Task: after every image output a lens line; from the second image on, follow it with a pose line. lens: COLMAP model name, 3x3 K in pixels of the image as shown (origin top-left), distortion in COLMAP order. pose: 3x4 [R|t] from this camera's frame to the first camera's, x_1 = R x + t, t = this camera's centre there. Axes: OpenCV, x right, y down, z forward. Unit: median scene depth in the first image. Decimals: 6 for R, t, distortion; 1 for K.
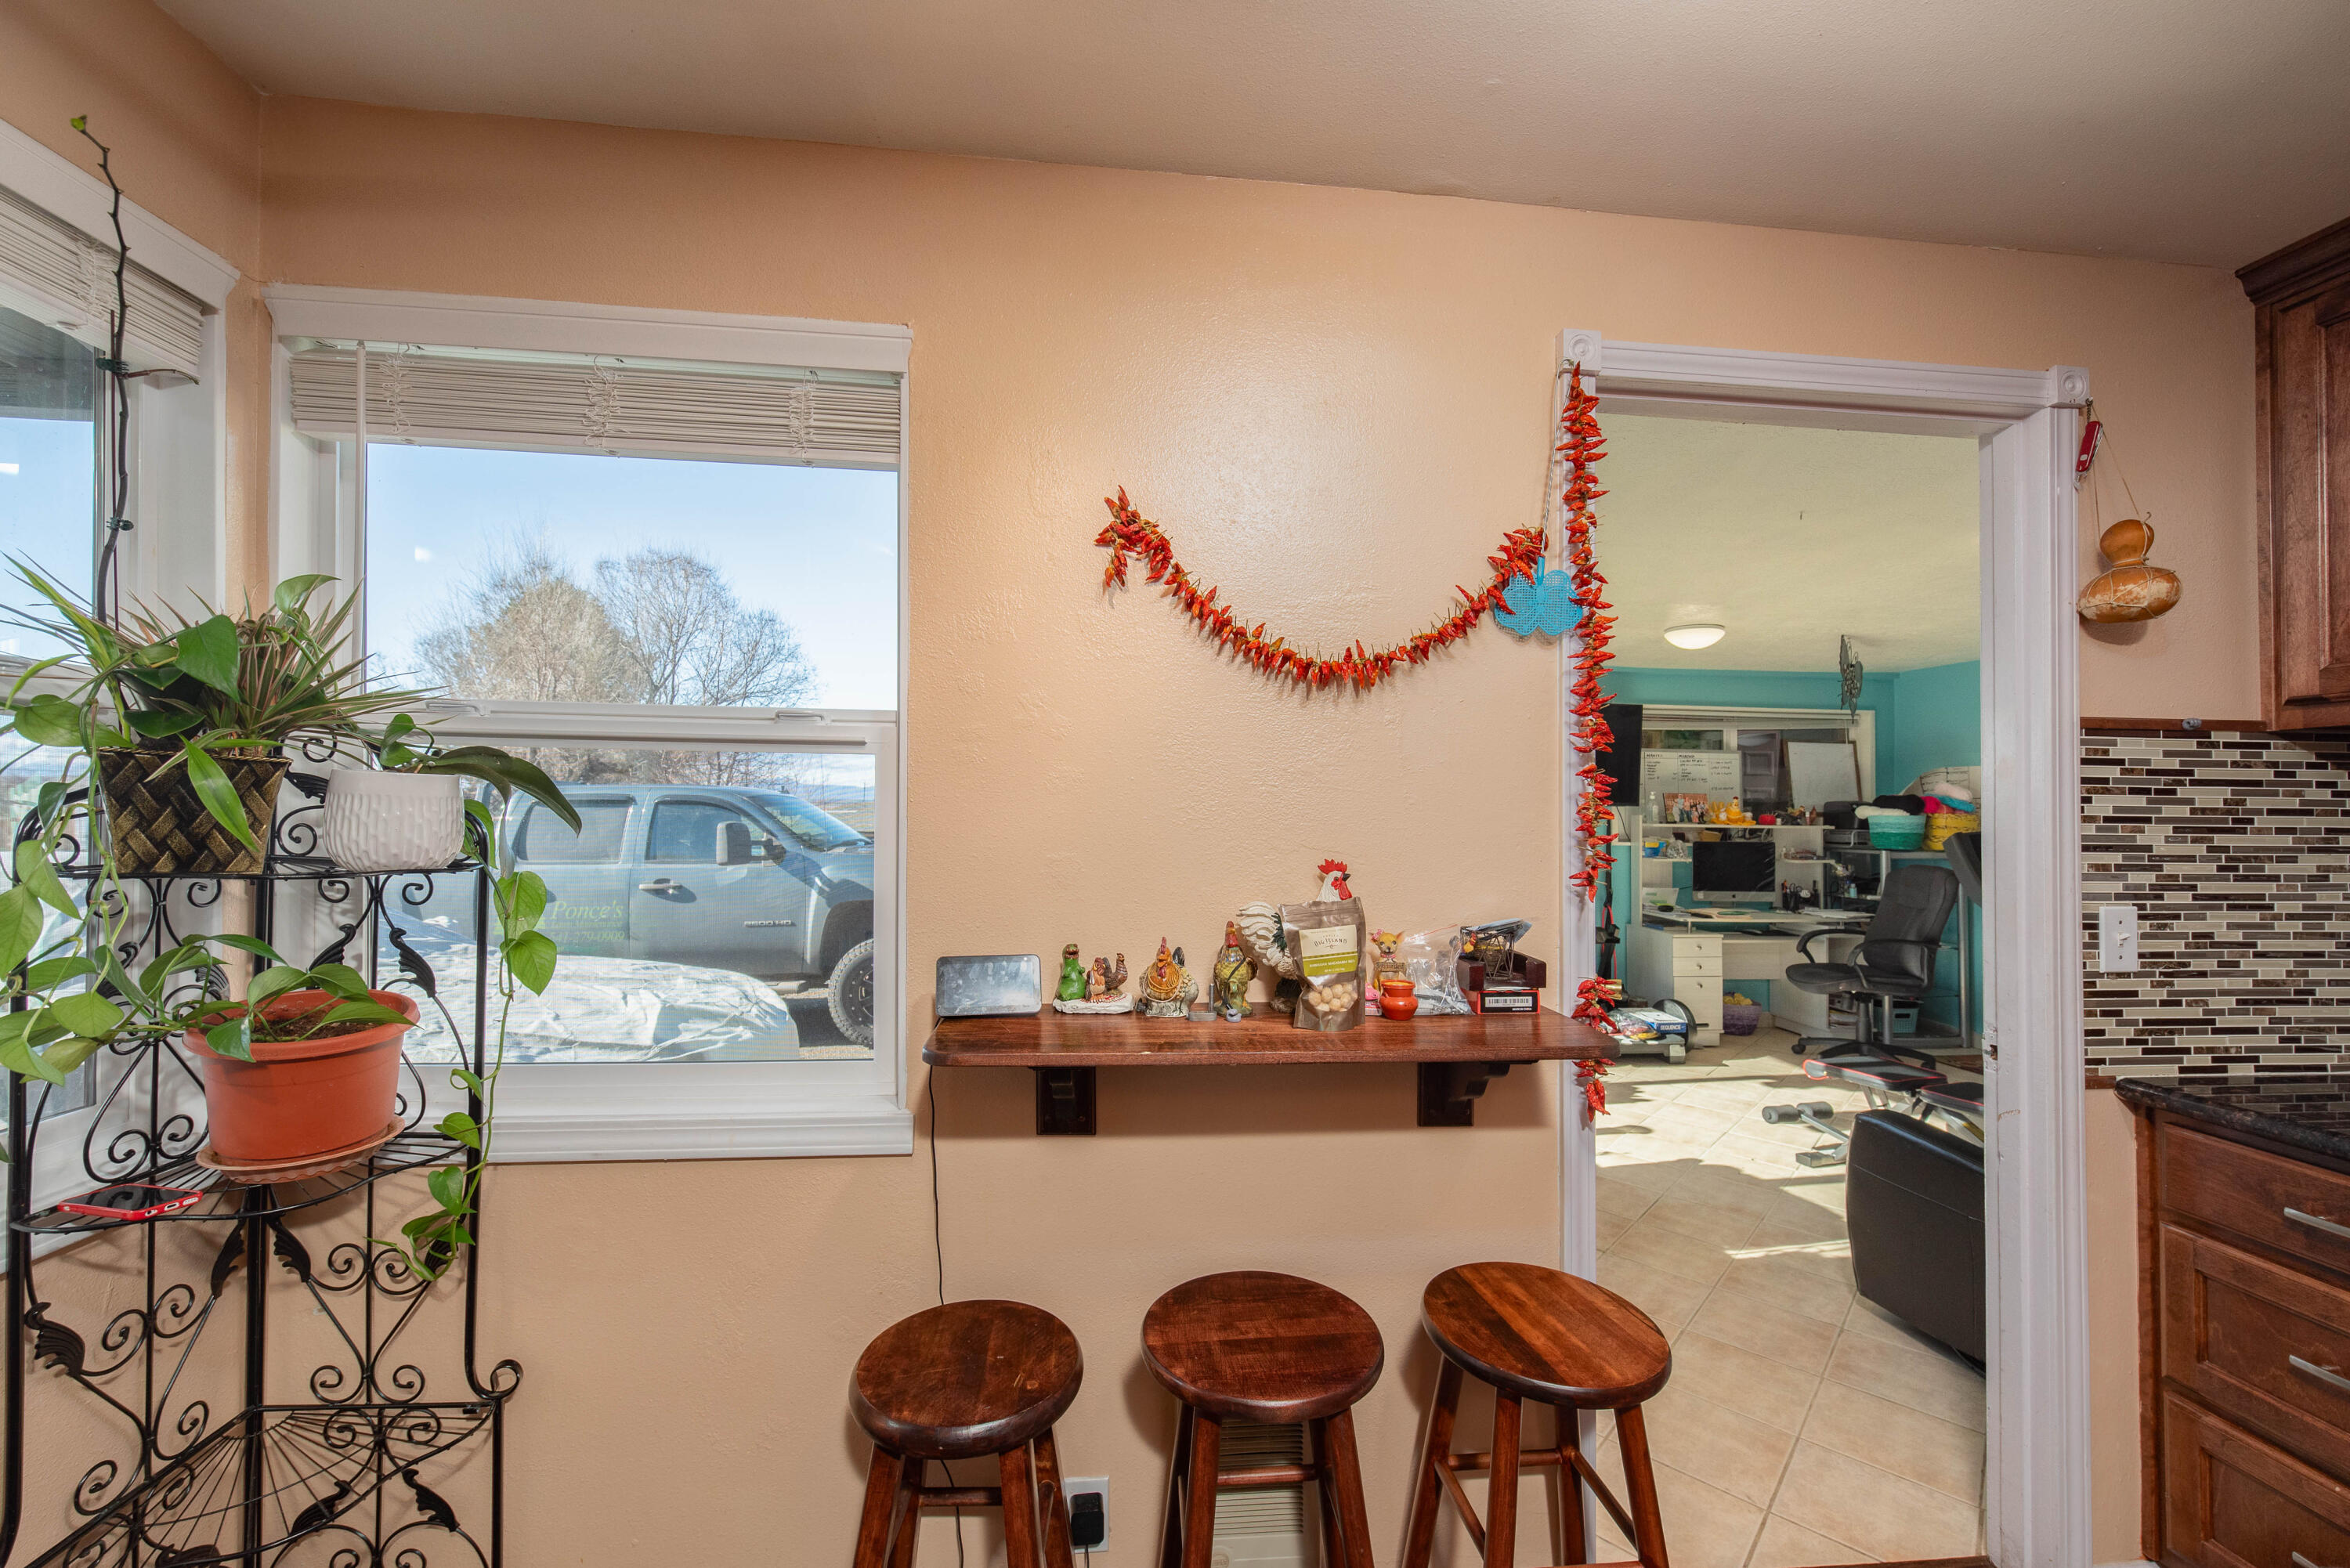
lens RADIAL K [[947.0, 0, 1198.5], [0, 947.0, 796.9], [0, 0, 1]] dist [0.003685, -0.000830]
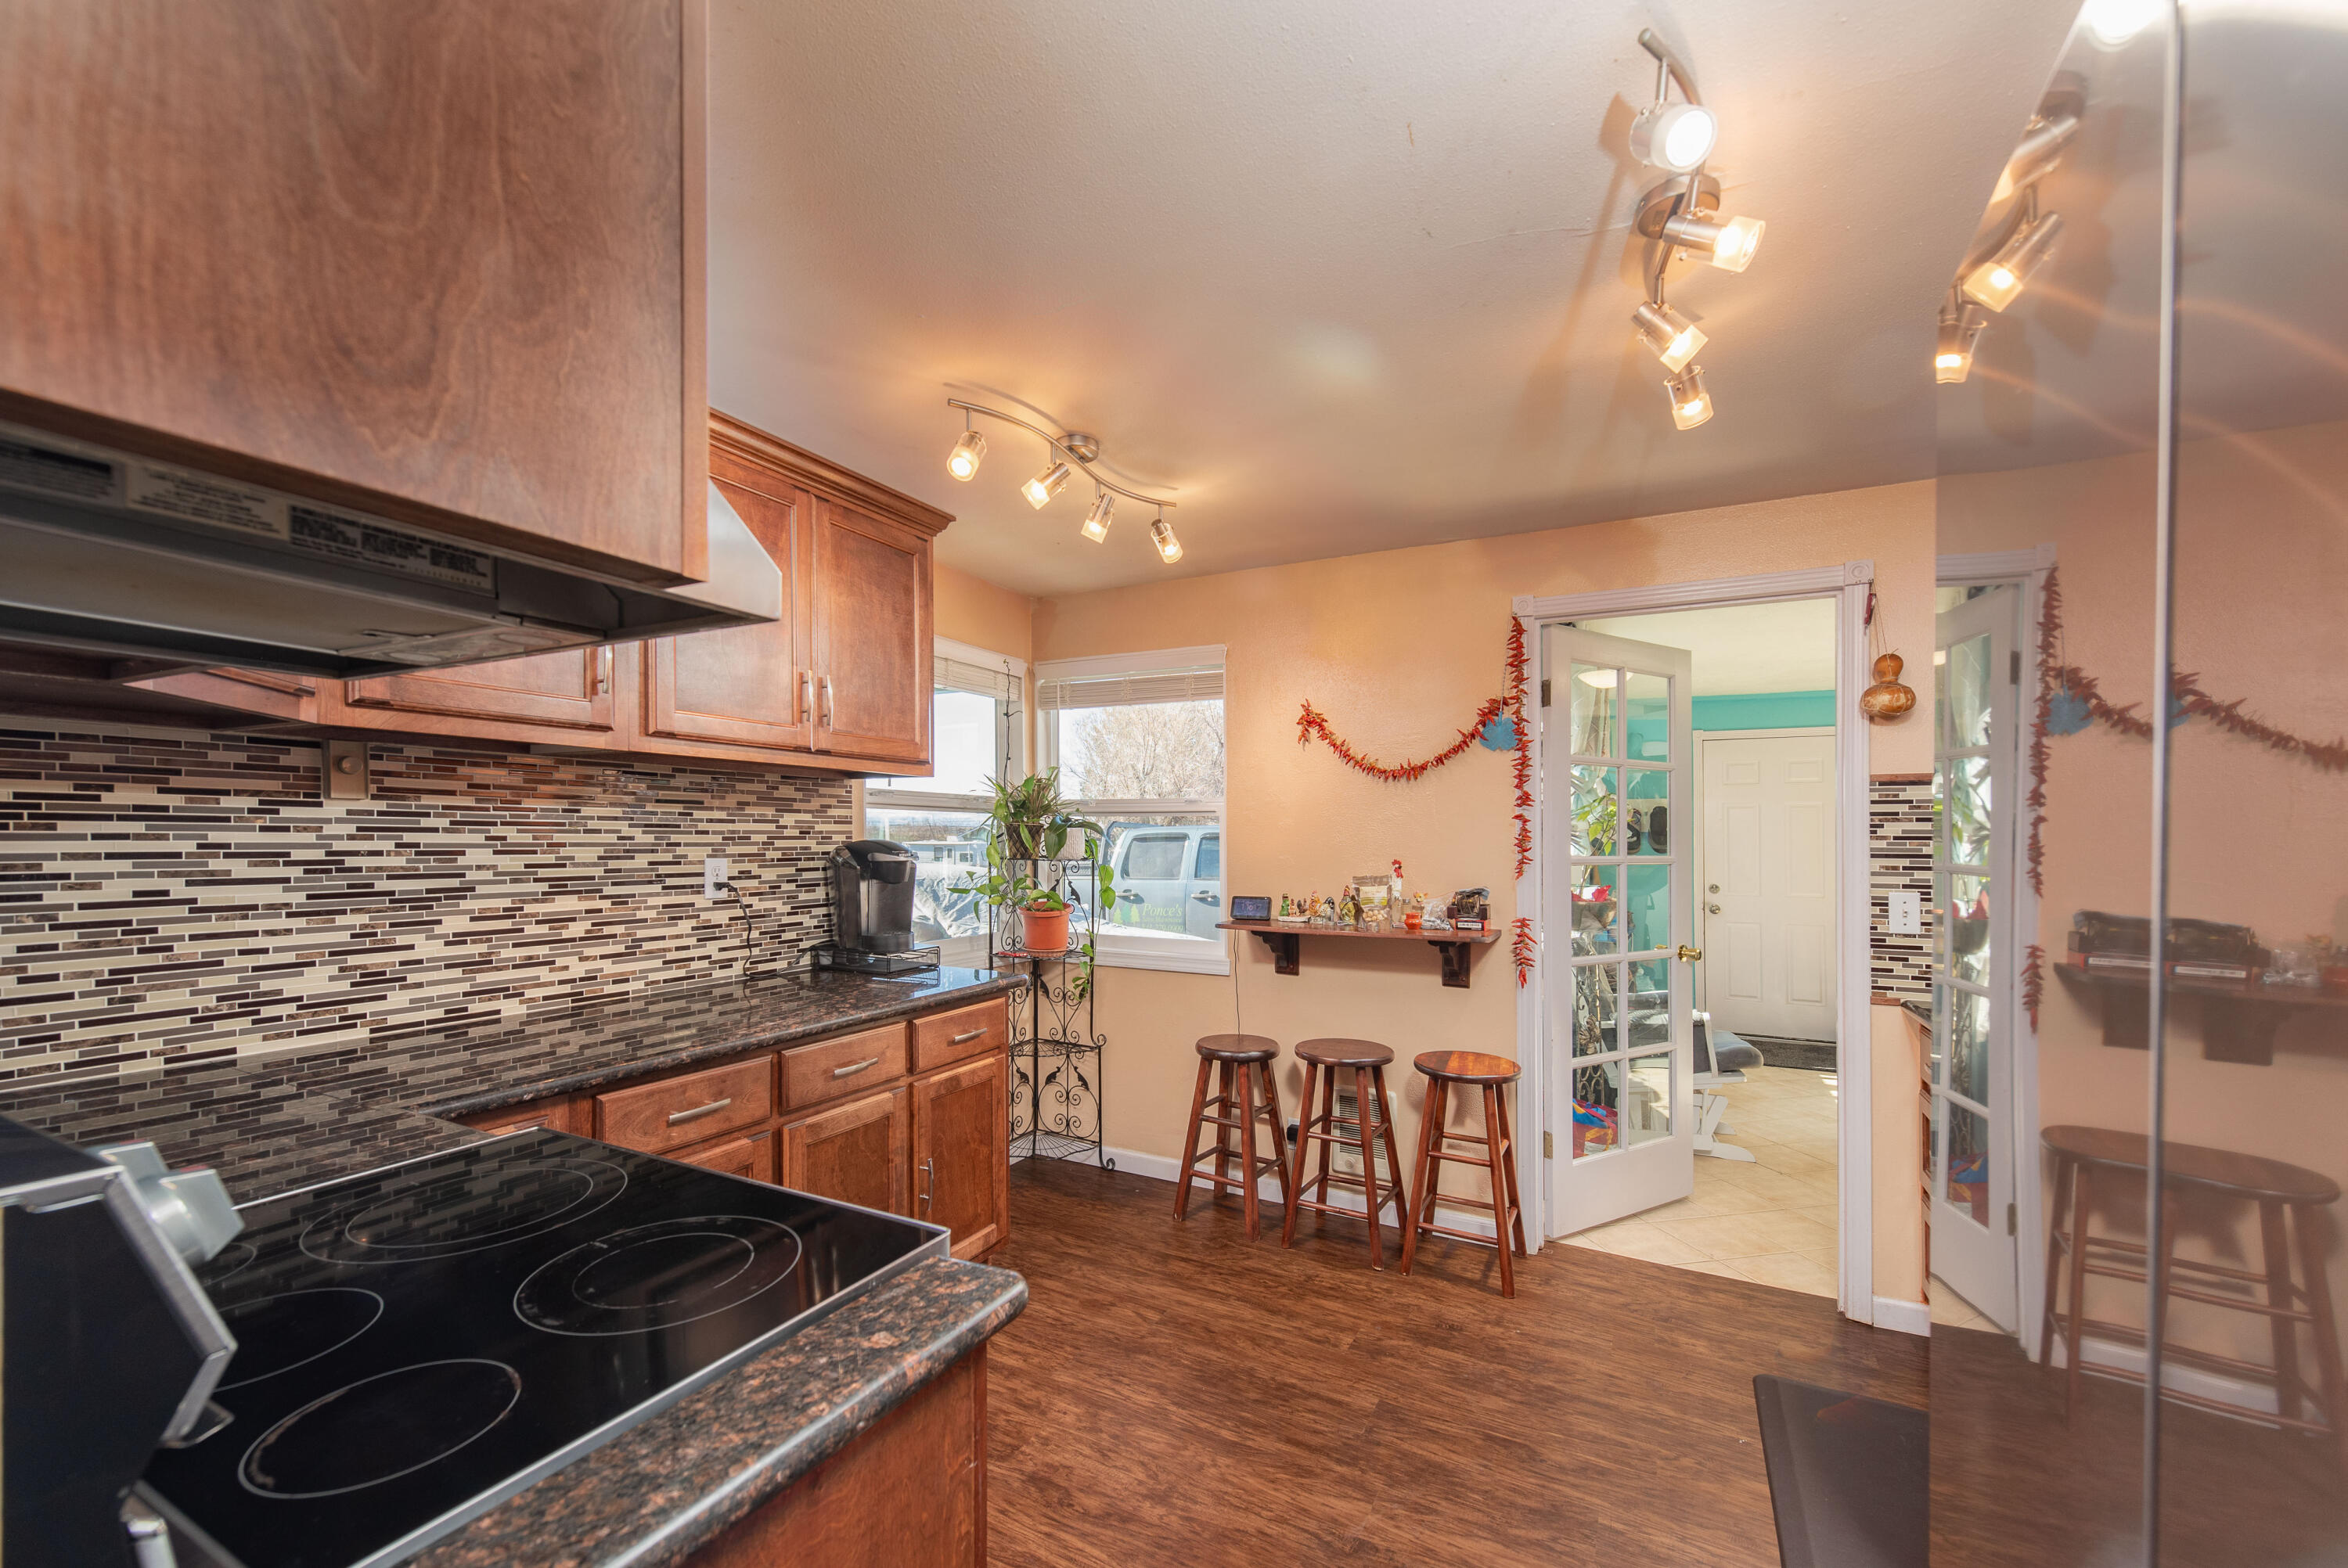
lens RADIAL K [[946.1, 0, 1139.5], [0, 946.1, 841.3], [0, 0, 1]] dist [0.003685, -0.000830]
pose [[0.814838, -0.006849, -0.579648, 0.986449], [0.012466, 0.999906, 0.005710, 0.005166], [0.579554, -0.011878, 0.814847, -1.208165]]
